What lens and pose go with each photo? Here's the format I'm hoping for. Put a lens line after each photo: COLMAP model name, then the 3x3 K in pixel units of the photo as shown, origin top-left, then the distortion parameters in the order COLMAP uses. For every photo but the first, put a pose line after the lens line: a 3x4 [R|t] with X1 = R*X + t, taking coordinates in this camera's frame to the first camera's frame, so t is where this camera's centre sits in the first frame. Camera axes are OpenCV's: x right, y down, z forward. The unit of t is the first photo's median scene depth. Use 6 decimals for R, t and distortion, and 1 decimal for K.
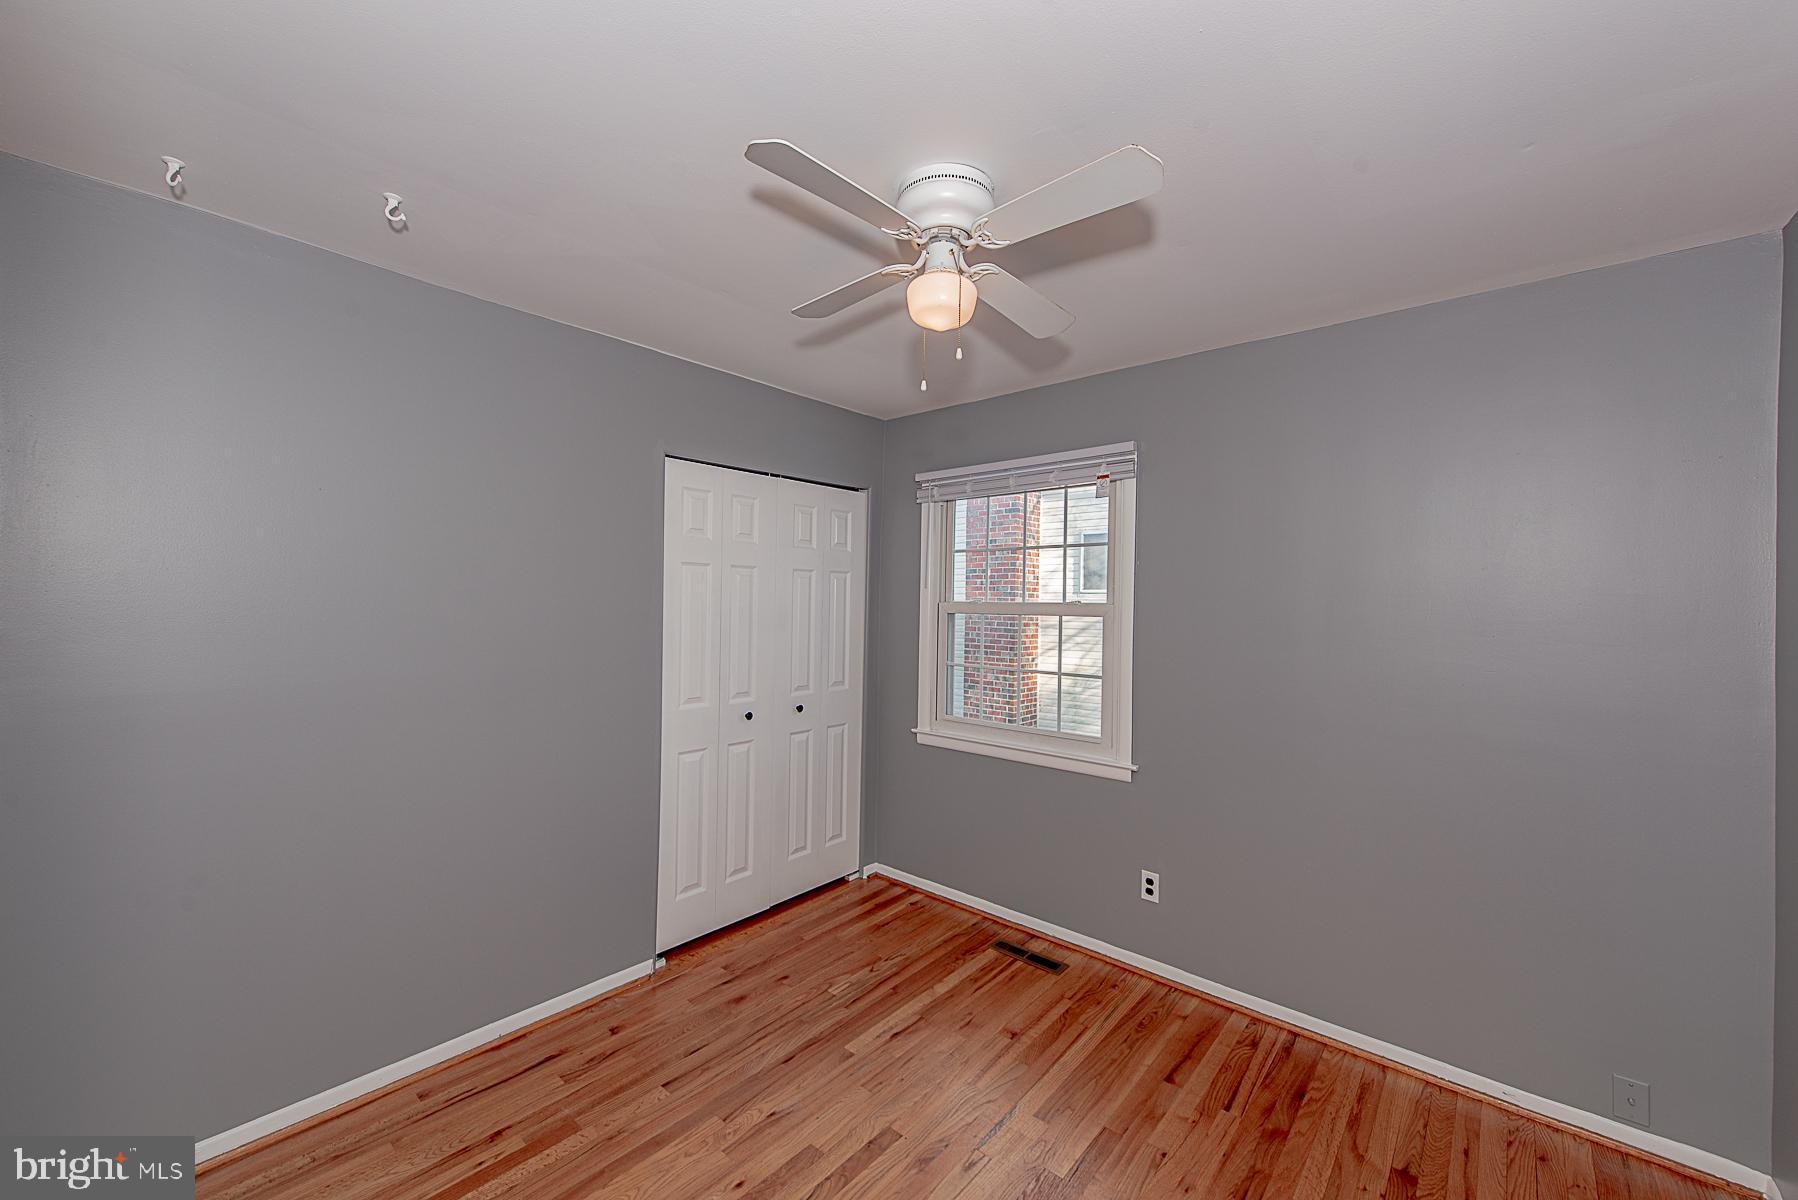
lens RADIAL K [[711.1, 0, 897.2], [0, 711.1, 609.1], [0, 0, 1]] dist [0.014041, -0.003284]
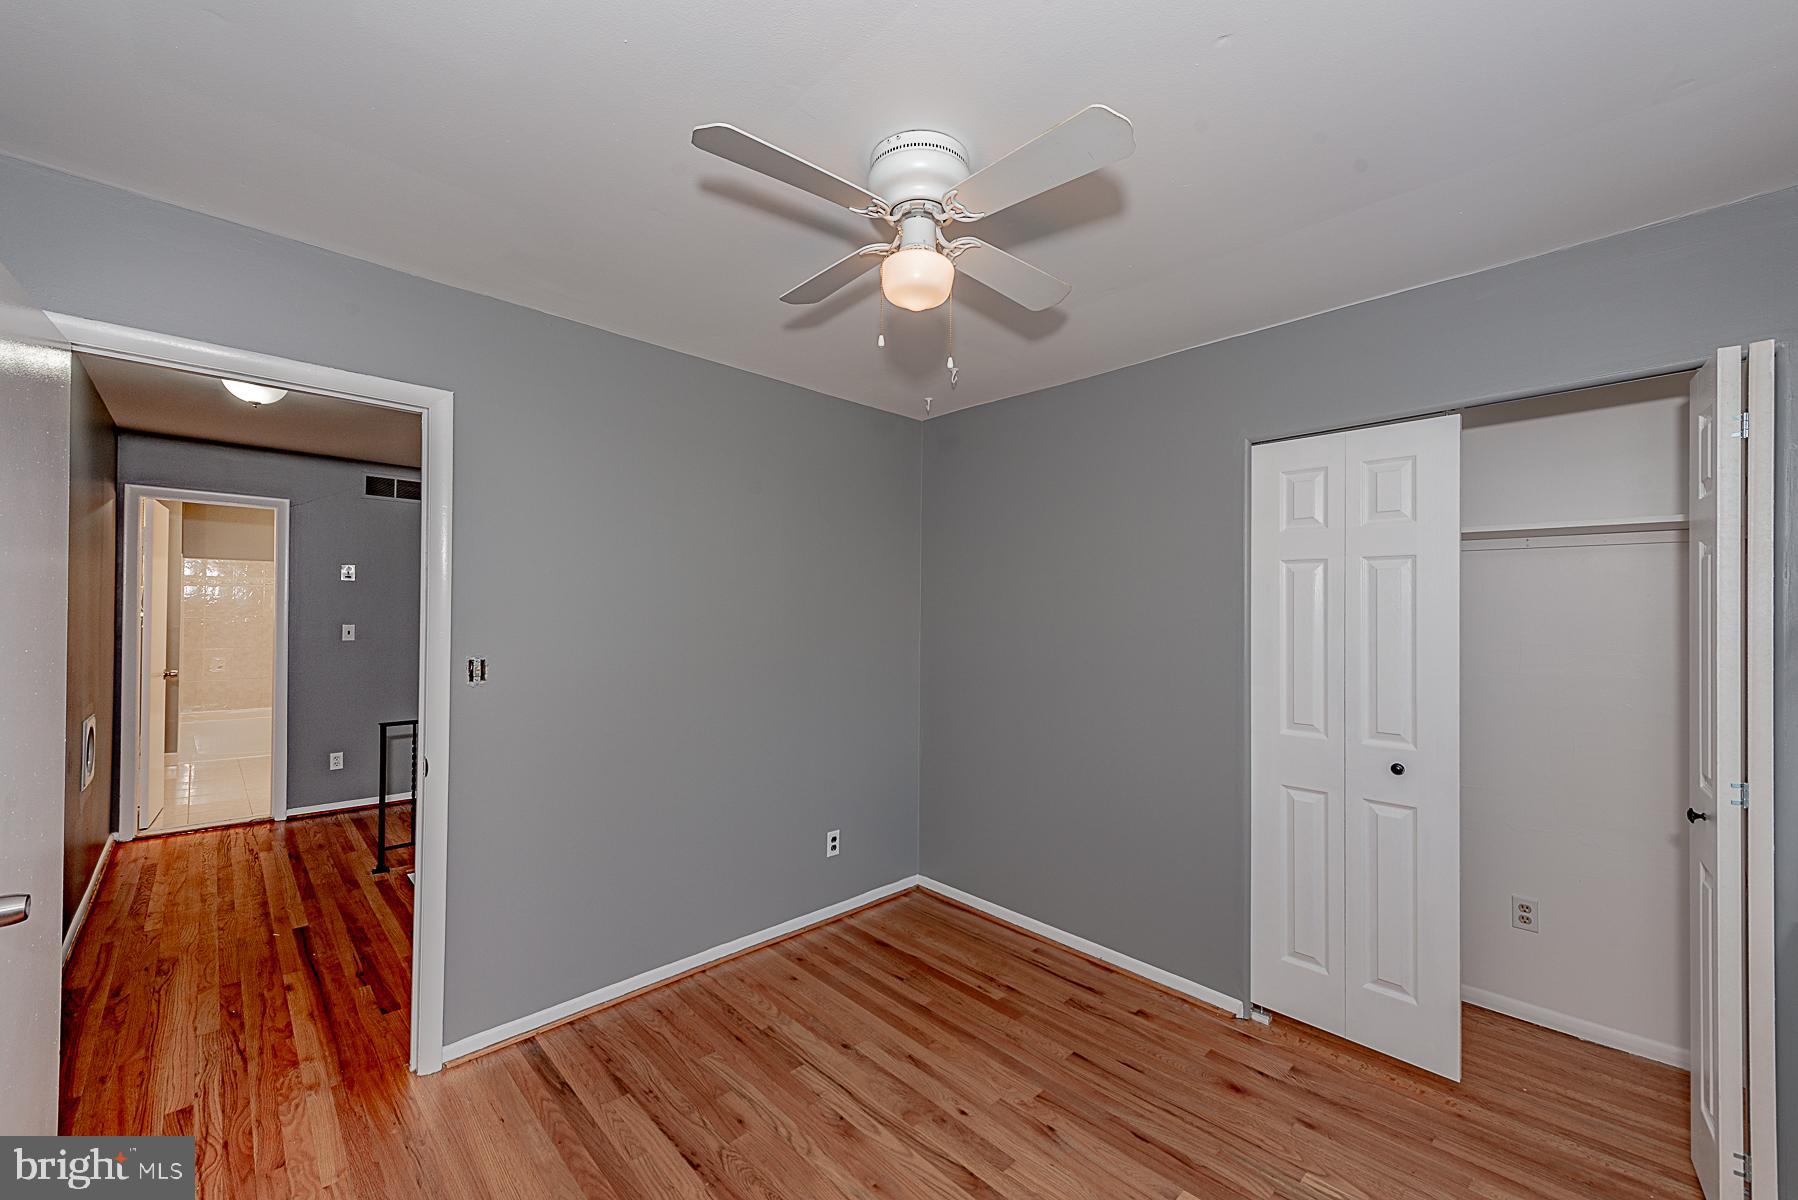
lens RADIAL K [[711.1, 0, 899.5], [0, 711.1, 606.6], [0, 0, 1]] dist [0.014041, -0.003284]
pose [[-0.087118, -0.013451, -0.996107, 0.726916], [-0.020207, 0.999727, -0.011733, 0.010253], [0.995993, 0.019107, -0.087366, 0.765218]]
